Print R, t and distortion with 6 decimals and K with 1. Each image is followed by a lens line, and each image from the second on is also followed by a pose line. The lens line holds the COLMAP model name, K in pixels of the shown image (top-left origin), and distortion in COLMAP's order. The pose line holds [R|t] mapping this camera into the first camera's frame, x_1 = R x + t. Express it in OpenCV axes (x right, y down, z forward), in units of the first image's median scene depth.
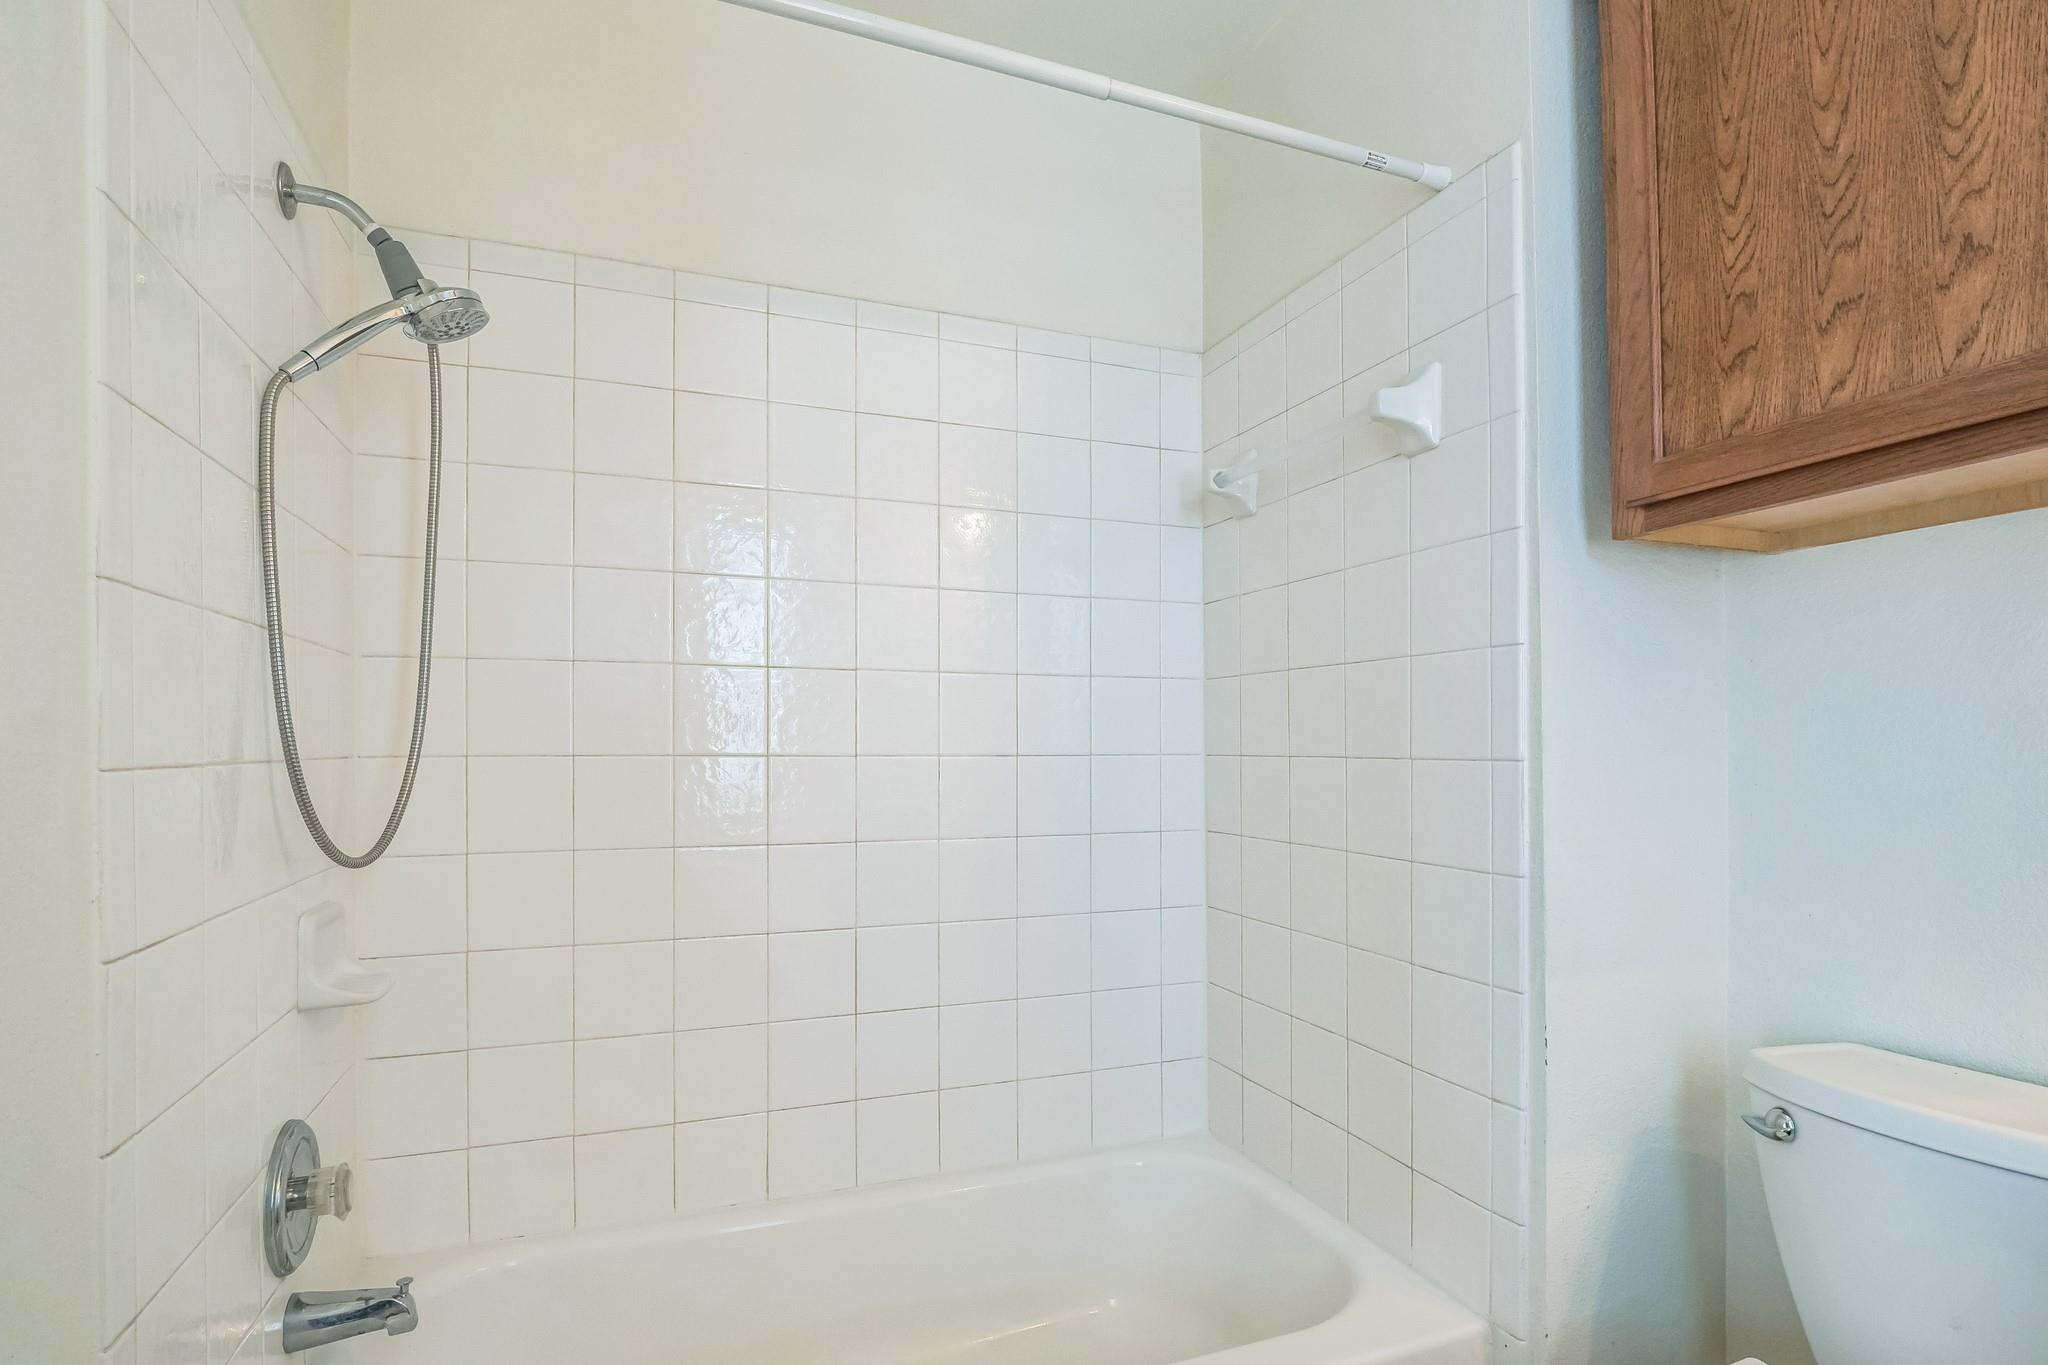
lens RADIAL K [[1042.8, 0, 1030.8], [0, 1042.8, 741.4], [0, 0, 1]] dist [-0.005998, -0.000999]
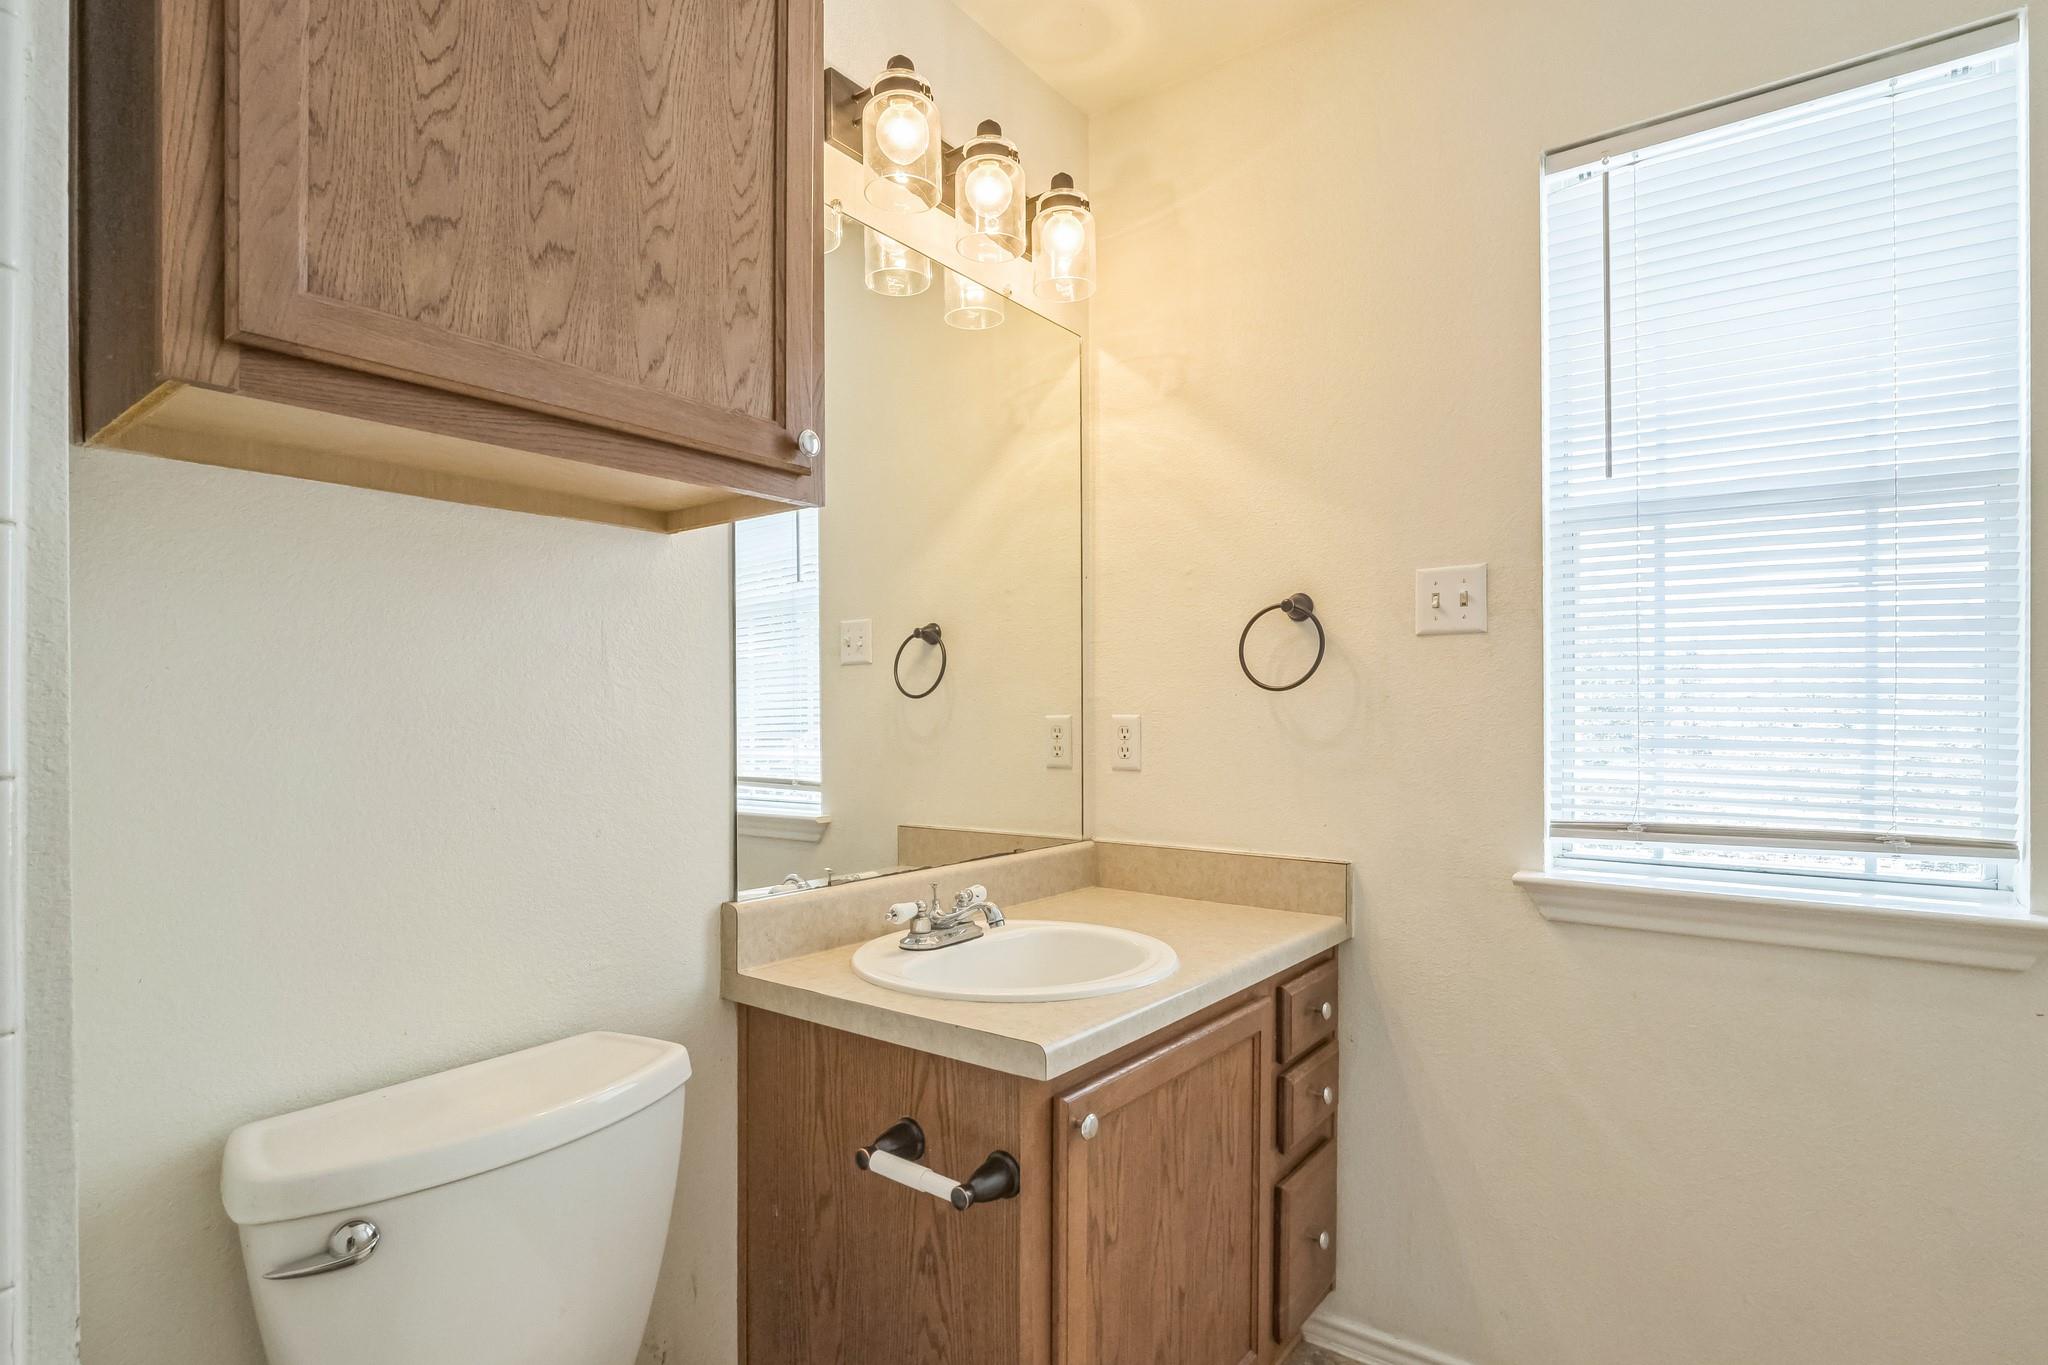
lens RADIAL K [[1042.8, 0, 1021.1], [0, 1042.8, 701.1], [0, 0, 1]] dist [-0.005998, -0.000999]
pose [[-0.526677, 0.012434, 0.849974, -0.191611], [-0.006044, 0.999813, -0.018372, -0.012992], [-0.850044, -0.014814, -0.526503, 1.108168]]
